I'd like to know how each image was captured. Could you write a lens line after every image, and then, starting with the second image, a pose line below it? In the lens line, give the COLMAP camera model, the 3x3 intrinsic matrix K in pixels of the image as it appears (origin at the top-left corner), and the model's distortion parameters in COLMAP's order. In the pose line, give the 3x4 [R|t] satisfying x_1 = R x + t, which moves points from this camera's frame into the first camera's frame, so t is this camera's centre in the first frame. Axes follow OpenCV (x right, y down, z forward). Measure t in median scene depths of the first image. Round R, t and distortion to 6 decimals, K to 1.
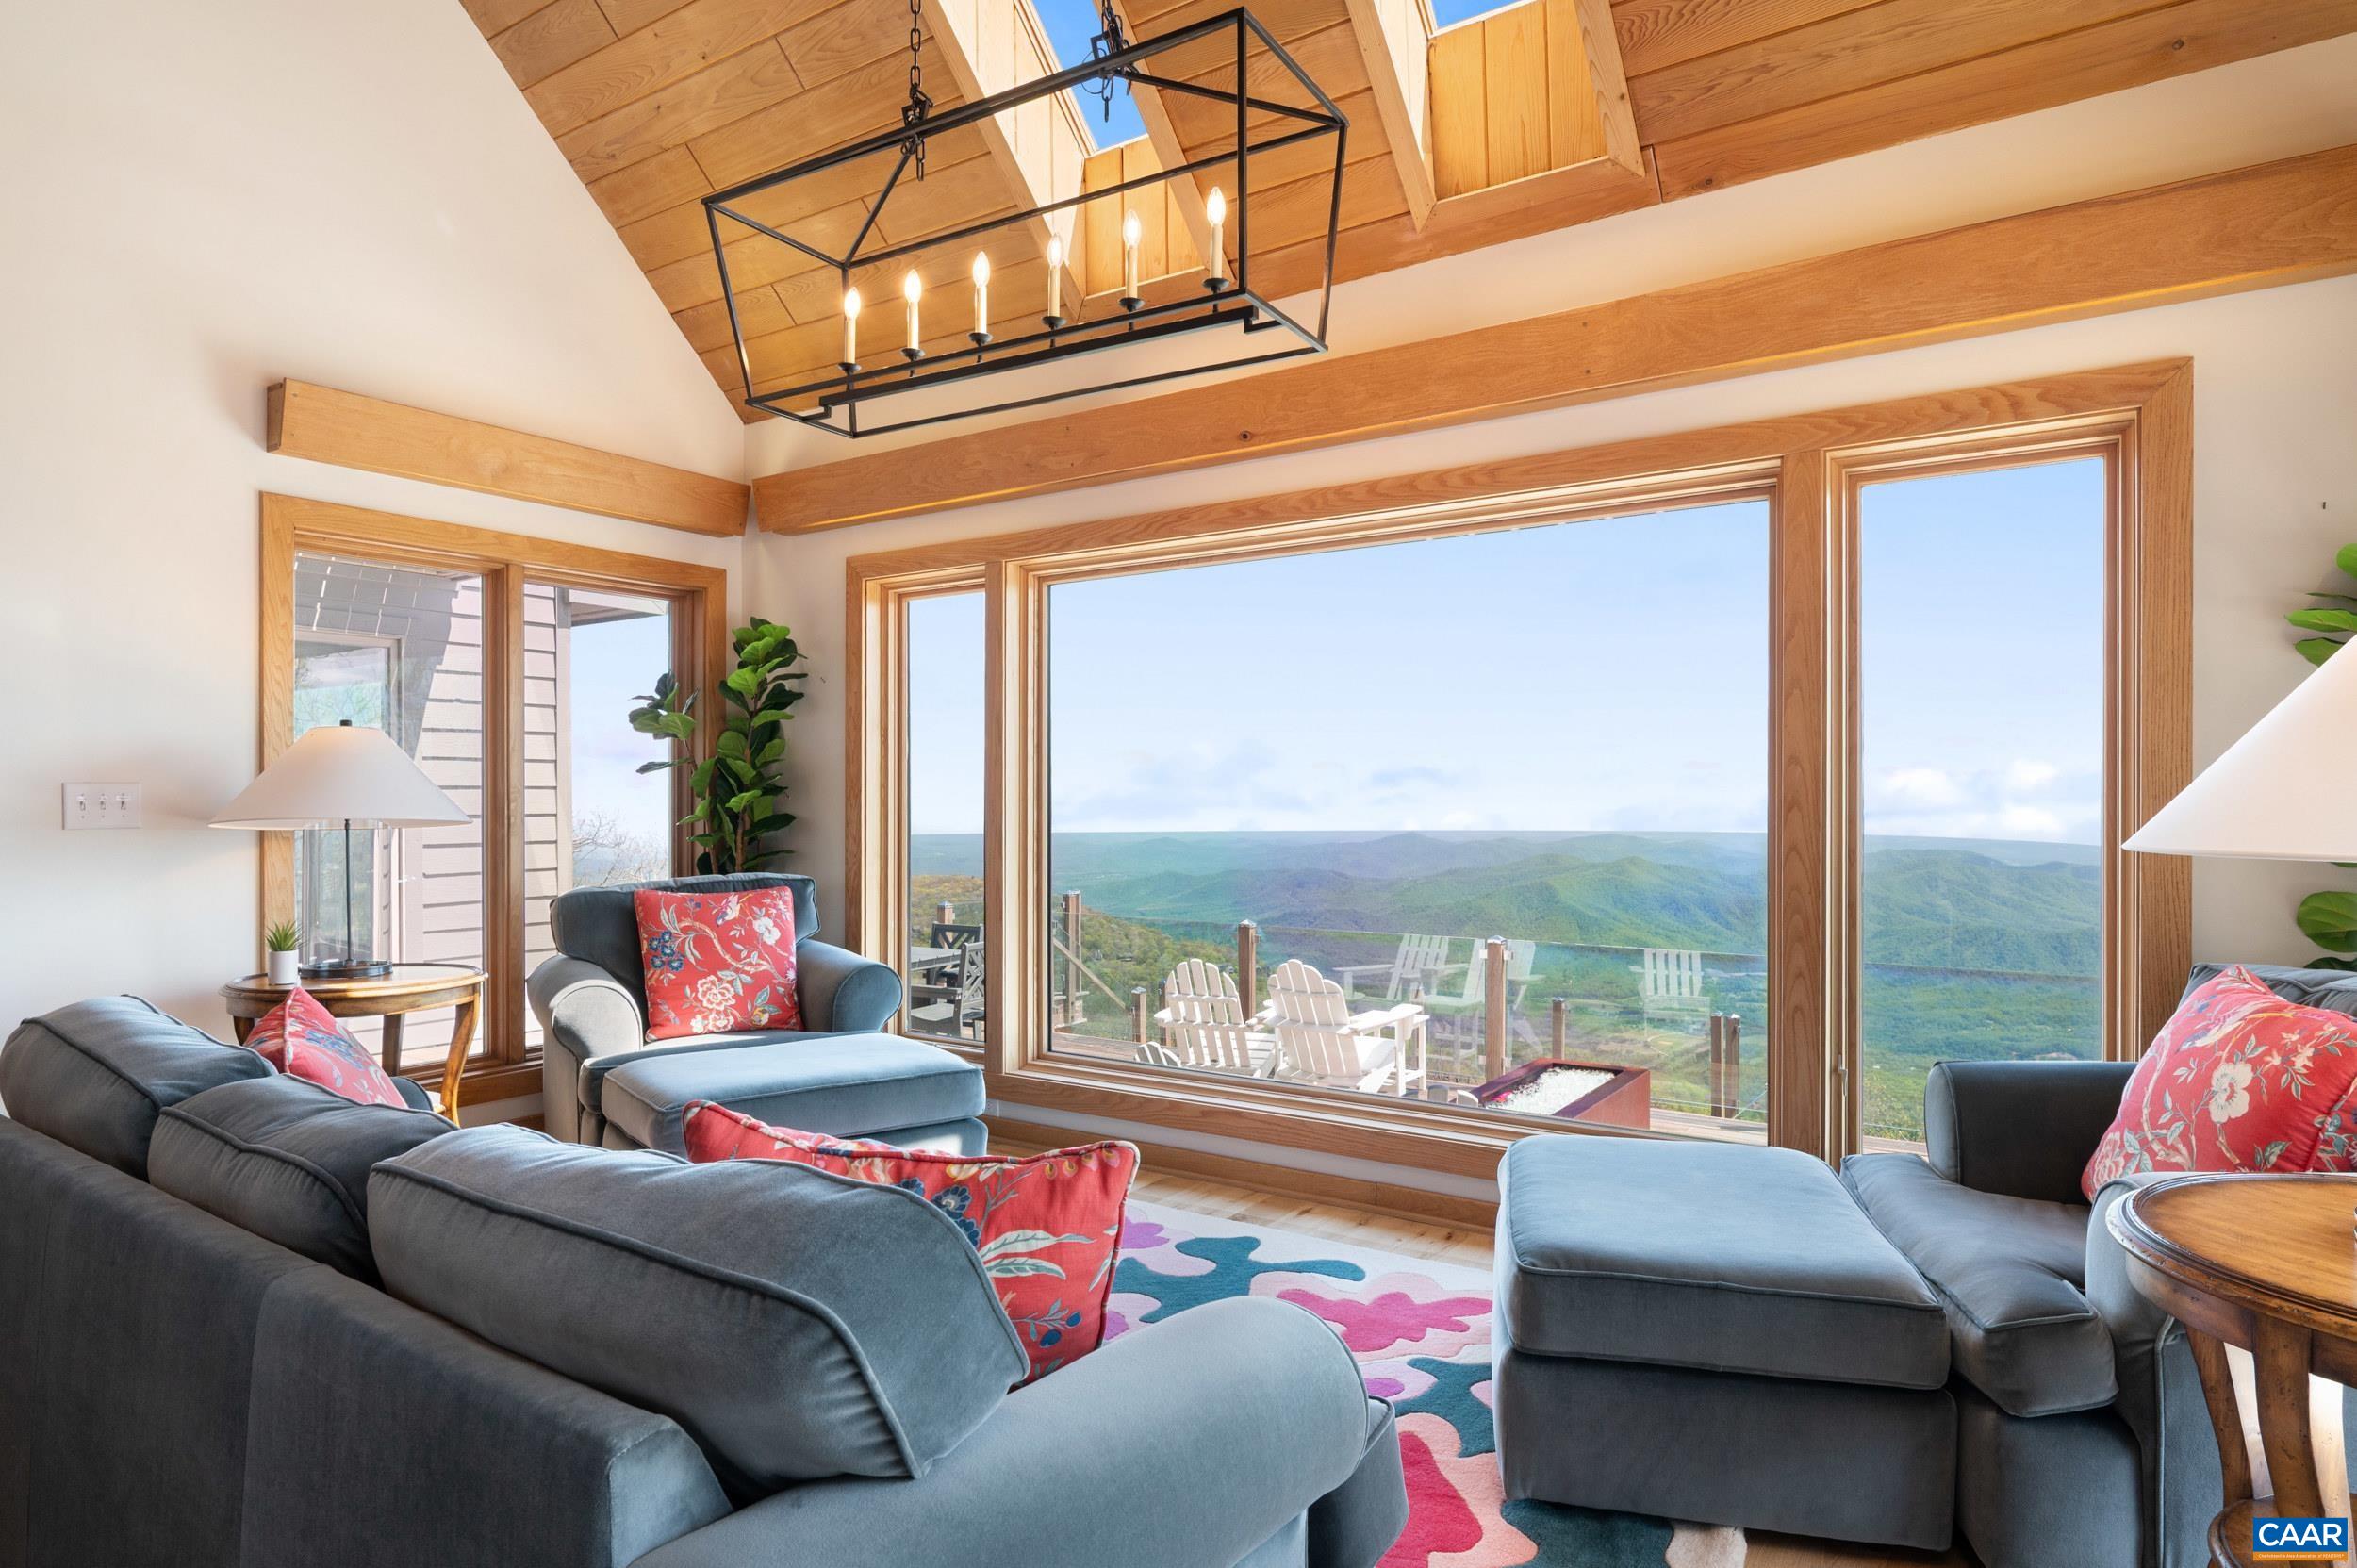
lens RADIAL K [[1340.2, 0, 1172.9], [0, 1340.2, 792.9], [0, 0, 1]] dist [0.002960, -0.000412]
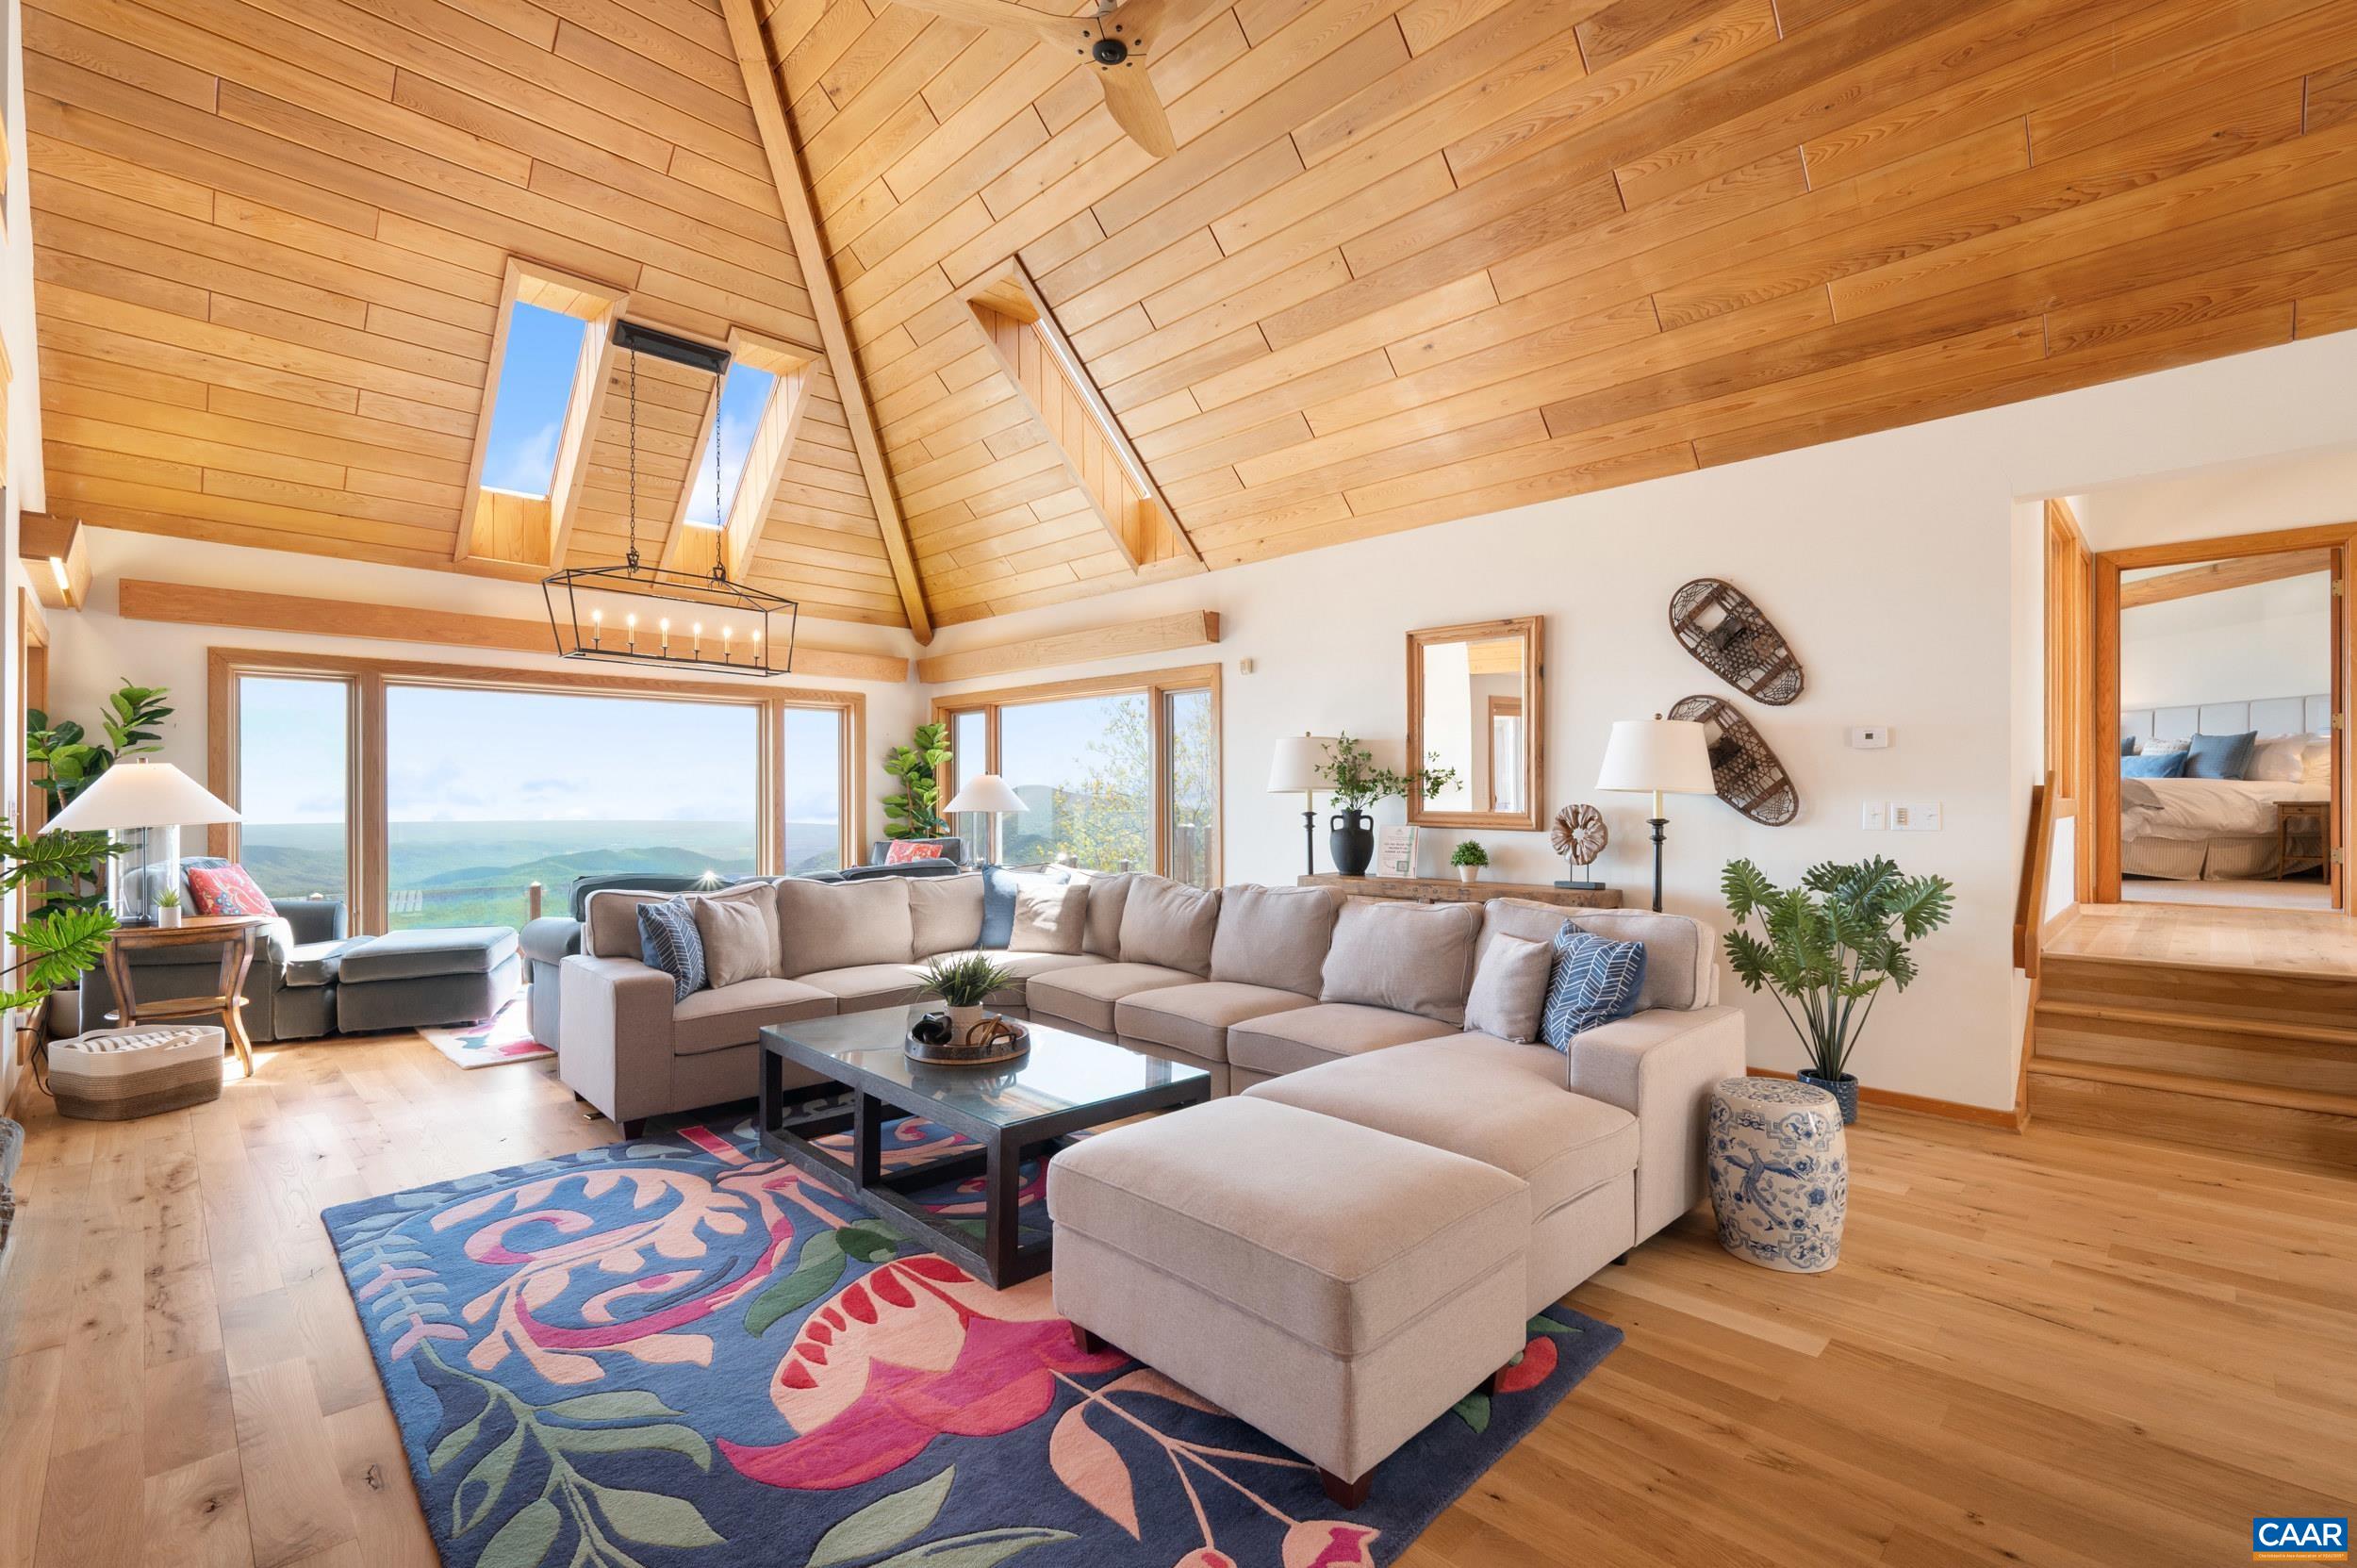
lens RADIAL K [[1061.1, 0, 1180.6], [0, 1061.1, 782.1], [0, 0, 1]] dist [-0.000832, -0.000654]
pose [[0.181893, 0.011689, 0.983249, -1.622309], [-0.003247, 0.999931, -0.011287, -0.018487], [-0.983313, -0.001139, 0.181919, -0.382493]]
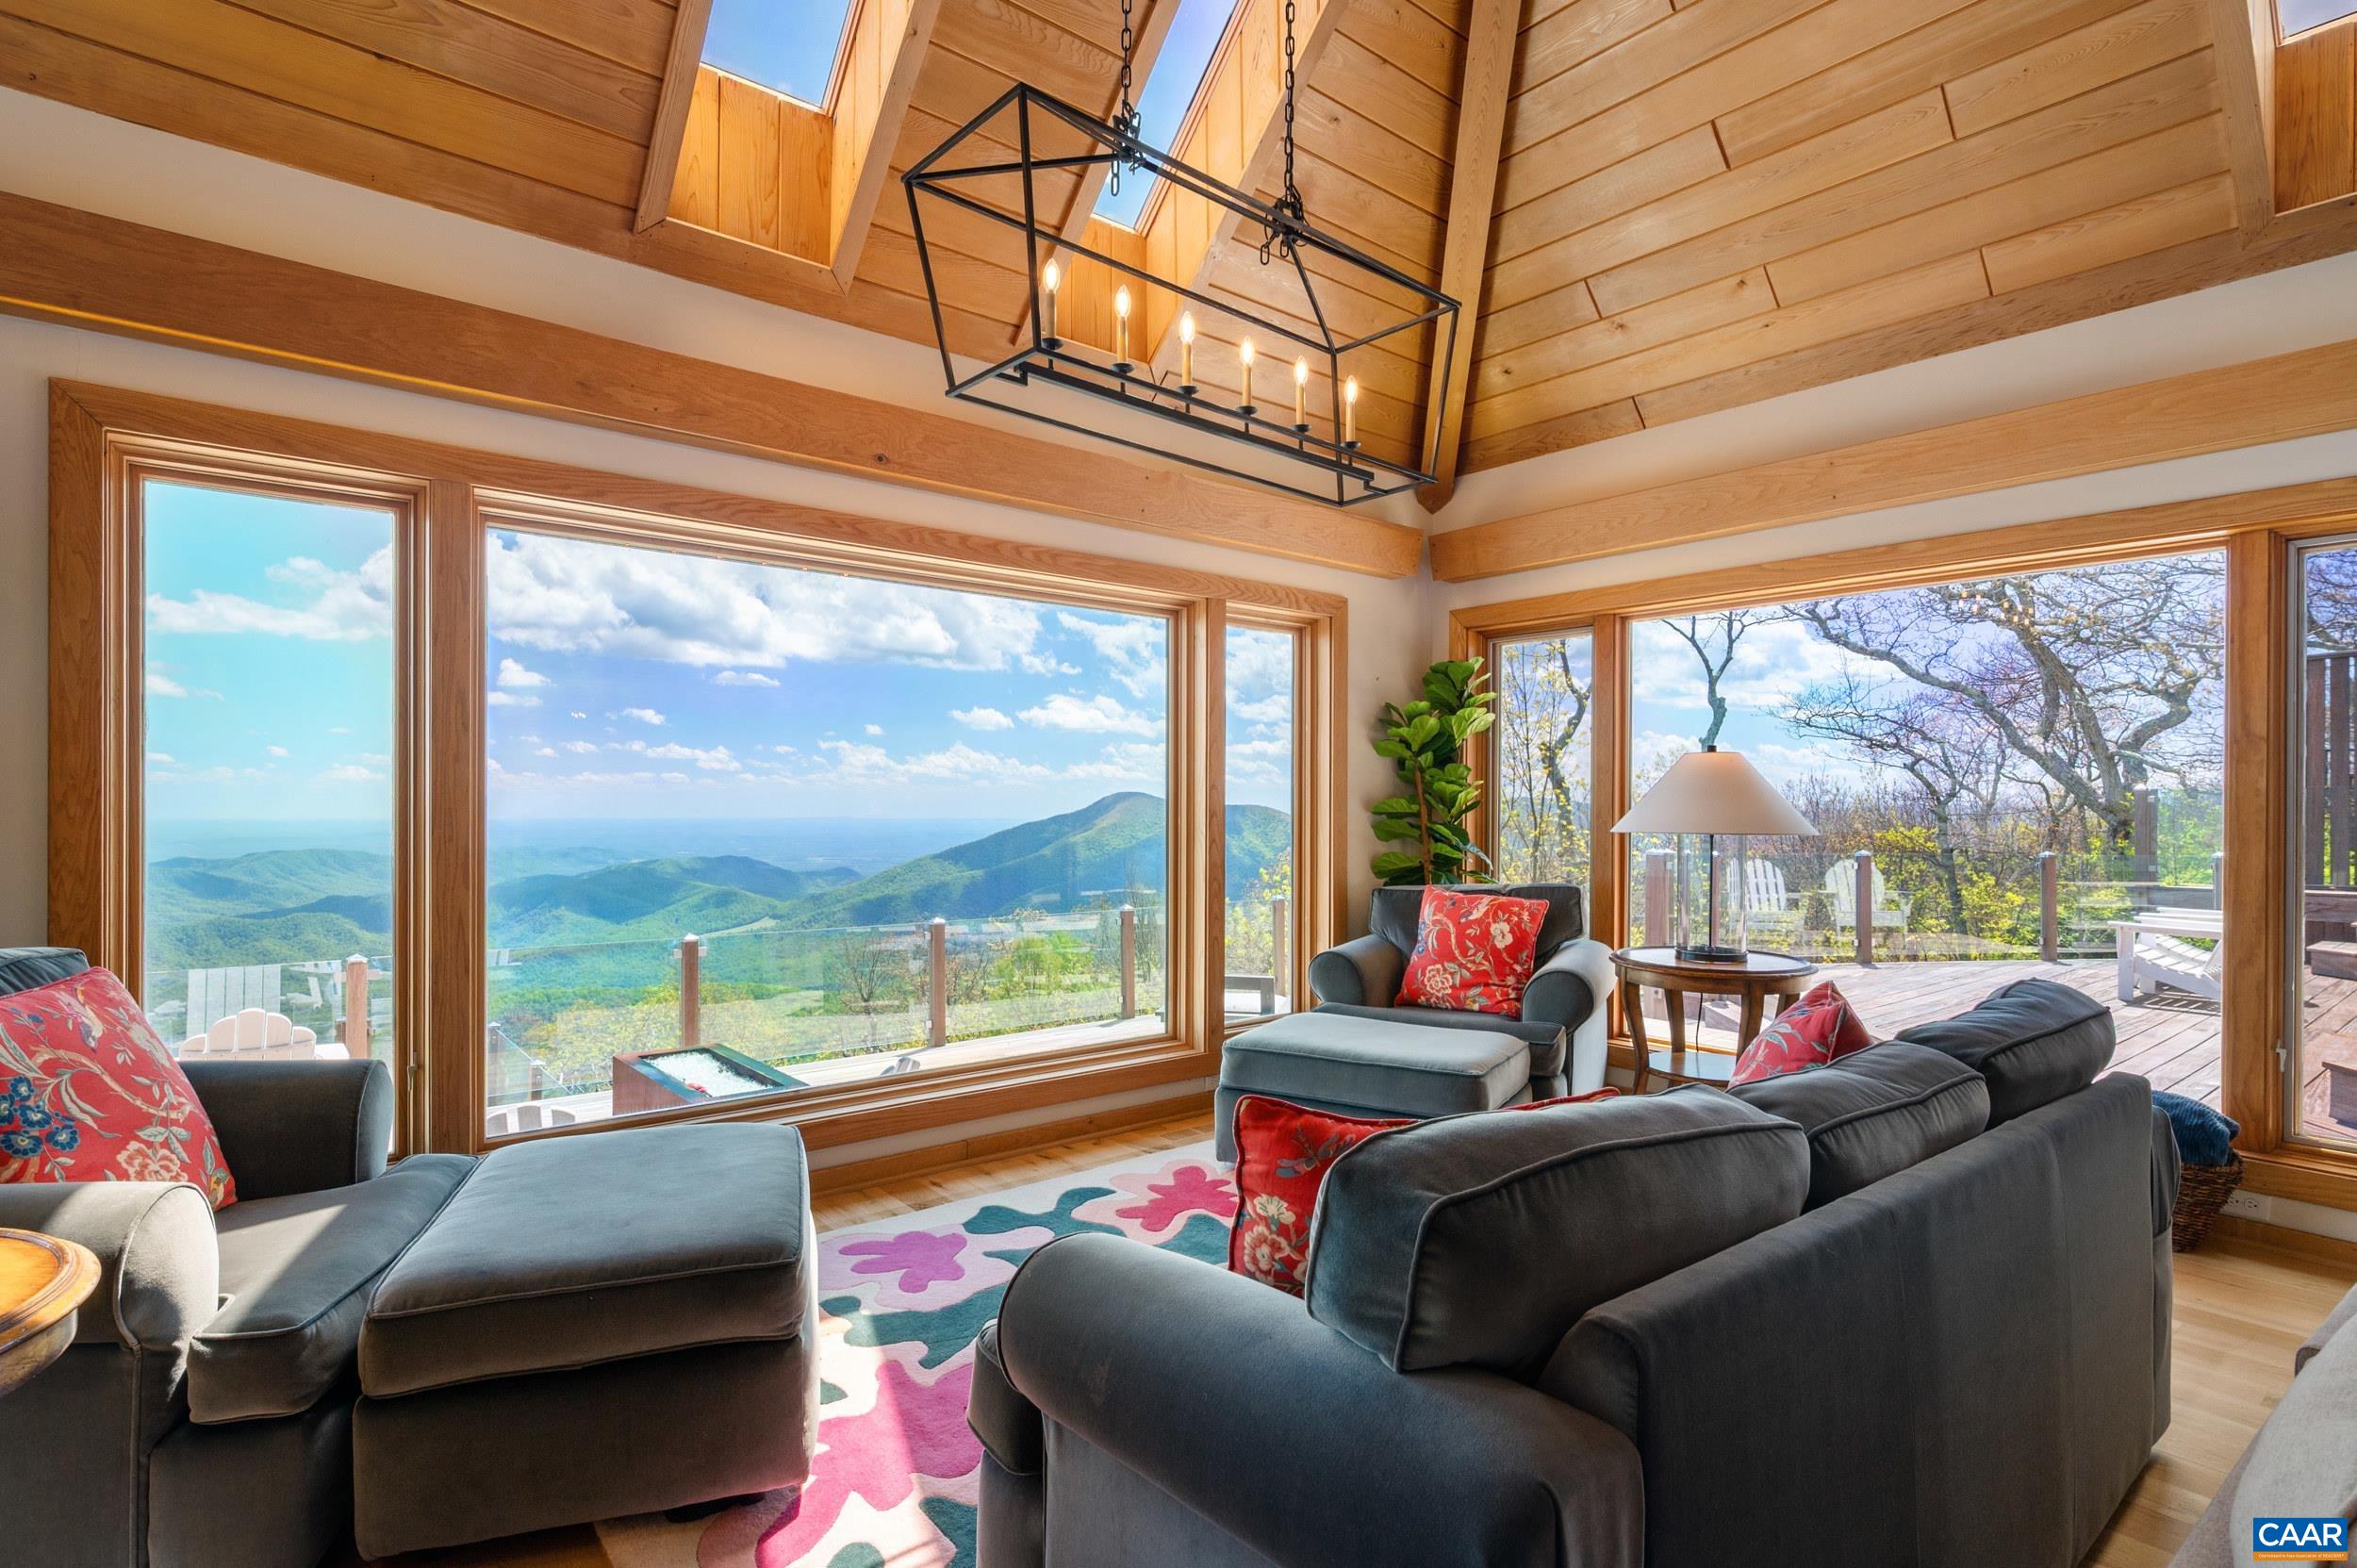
lens RADIAL K [[1183.5, 0, 1163.4], [0, 1183.5, 798.1], [0, 0, 1]] dist [0.000914, 0.000358]
pose [[0.278889, 0.007667, 0.960293, -0.788538], [-0.011298, 0.999925, -0.004702, -0.002635], [-0.960257, -0.009538, 0.278955, 0.552965]]
